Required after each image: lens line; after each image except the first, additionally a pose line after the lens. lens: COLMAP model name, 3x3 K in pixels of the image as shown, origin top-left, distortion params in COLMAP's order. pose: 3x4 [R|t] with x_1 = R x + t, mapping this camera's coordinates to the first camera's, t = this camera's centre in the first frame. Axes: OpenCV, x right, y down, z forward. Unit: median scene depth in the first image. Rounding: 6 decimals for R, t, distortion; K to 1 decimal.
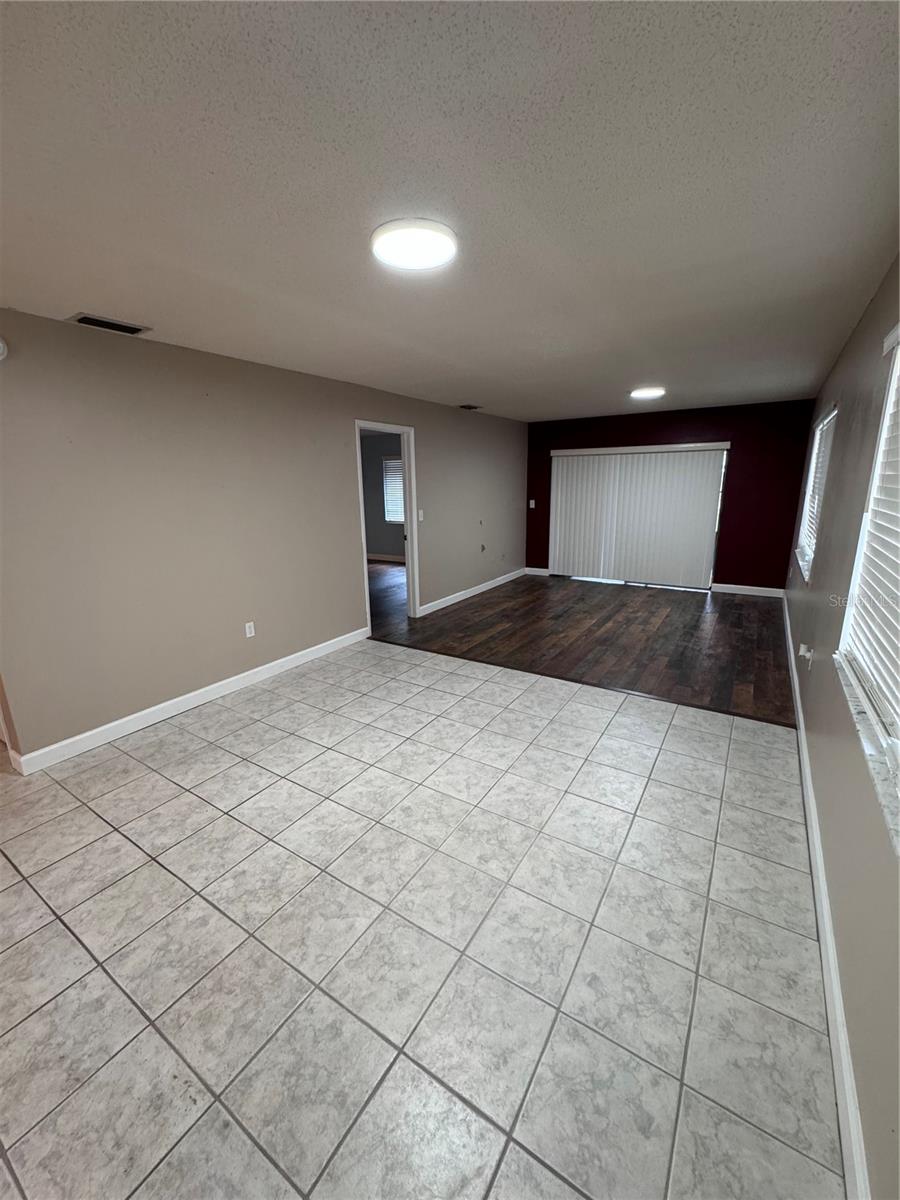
lens RADIAL K [[479.3, 0, 450.6], [0, 479.3, 598.8], [0, 0, 1]] dist [-0.002804, 0.000542]
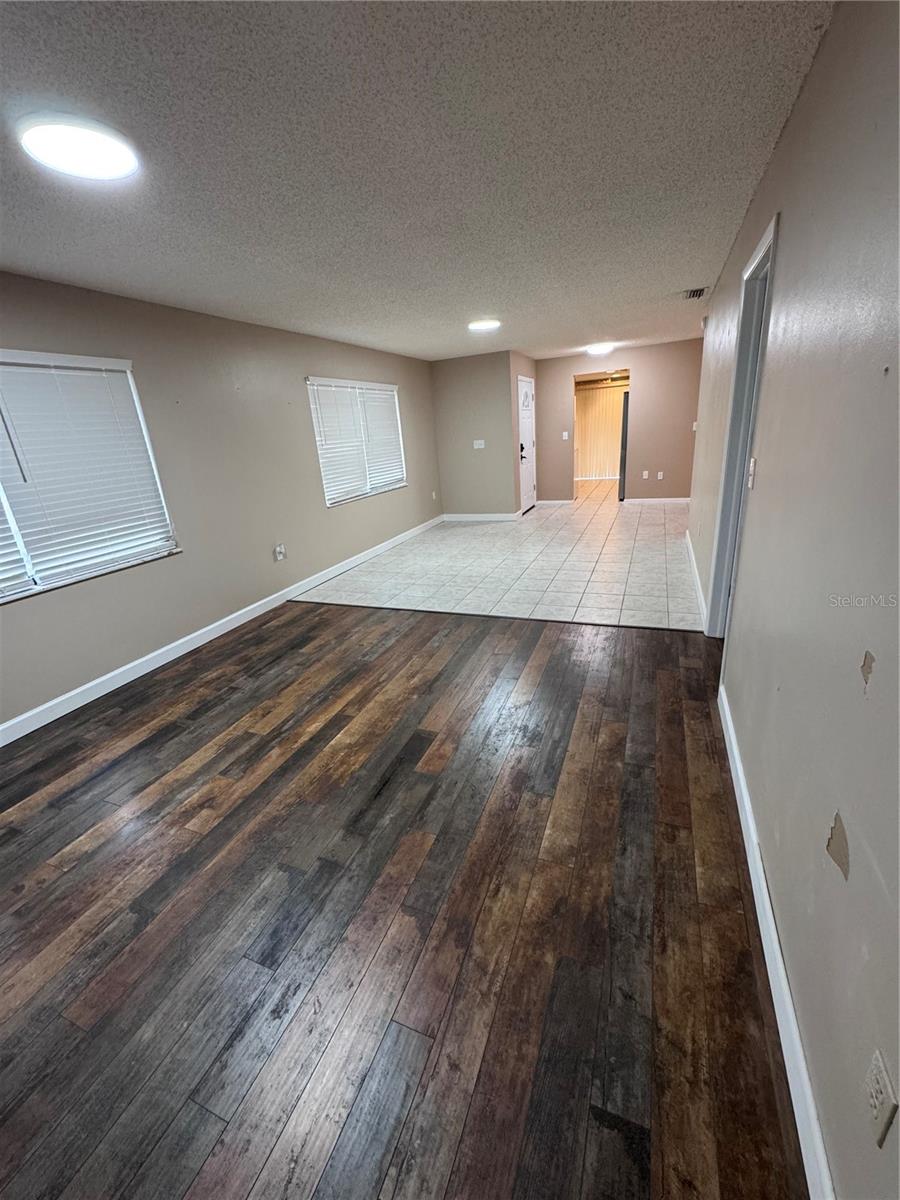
lens RADIAL K [[479.3, 0, 452.8], [0, 479.3, 596.7], [0, 0, 1]] dist [-0.002804, 0.000542]
pose [[-0.978554, 0.149204, -0.142025, 0.350901], [0.048269, 0.836355, 0.546059, -0.468199], [0.200258, 0.527492, -0.825620, 1.986311]]
